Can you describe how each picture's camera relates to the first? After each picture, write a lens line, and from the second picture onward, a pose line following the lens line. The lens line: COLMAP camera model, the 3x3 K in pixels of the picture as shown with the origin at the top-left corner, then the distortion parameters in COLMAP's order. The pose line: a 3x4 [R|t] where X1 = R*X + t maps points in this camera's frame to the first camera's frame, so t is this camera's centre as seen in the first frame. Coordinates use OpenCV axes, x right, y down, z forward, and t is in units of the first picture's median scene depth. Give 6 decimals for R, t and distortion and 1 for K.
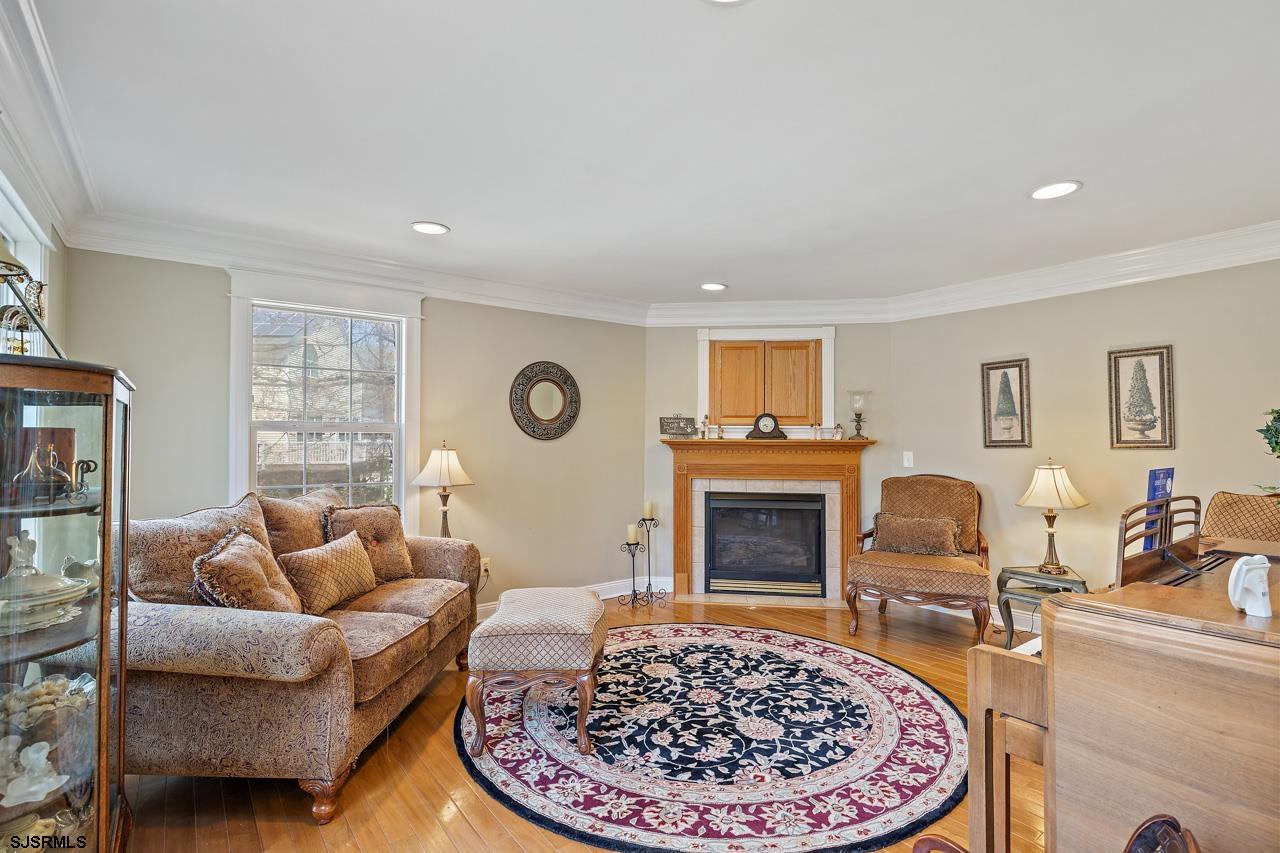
lens RADIAL K [[597.3, 0, 642.9], [0, 597.3, 427.1], [0, 0, 1]] dist [0.000116, 0.000294]
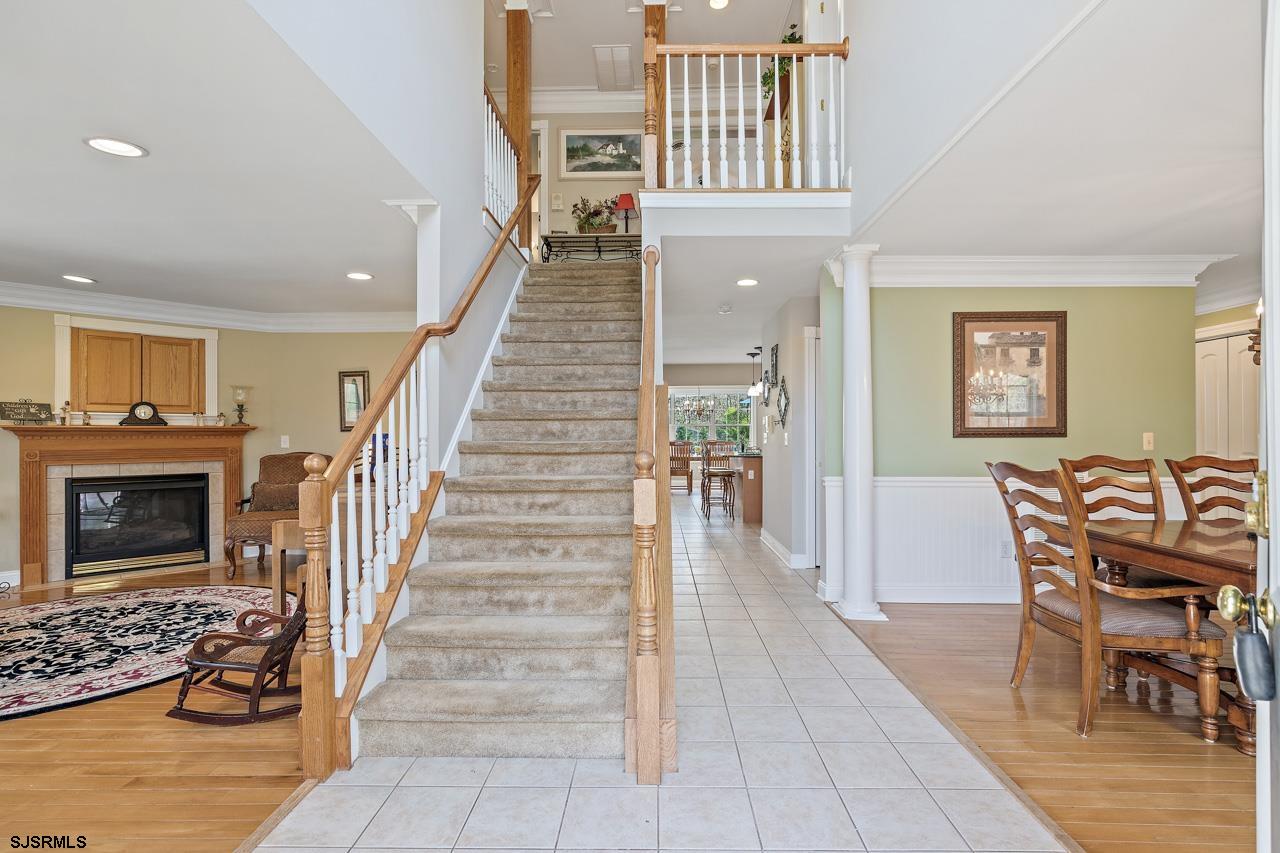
lens RADIAL K [[597.3, 0, 644.2], [0, 597.3, 432.5], [0, 0, 1]] dist [0.000116, 0.000294]
pose [[0.621876, -0.004008, 0.783106, -0.103779], [-0.008473, 0.999894, 0.011846, 0.016233], [-0.783070, -0.014002, 0.621776, -0.515281]]
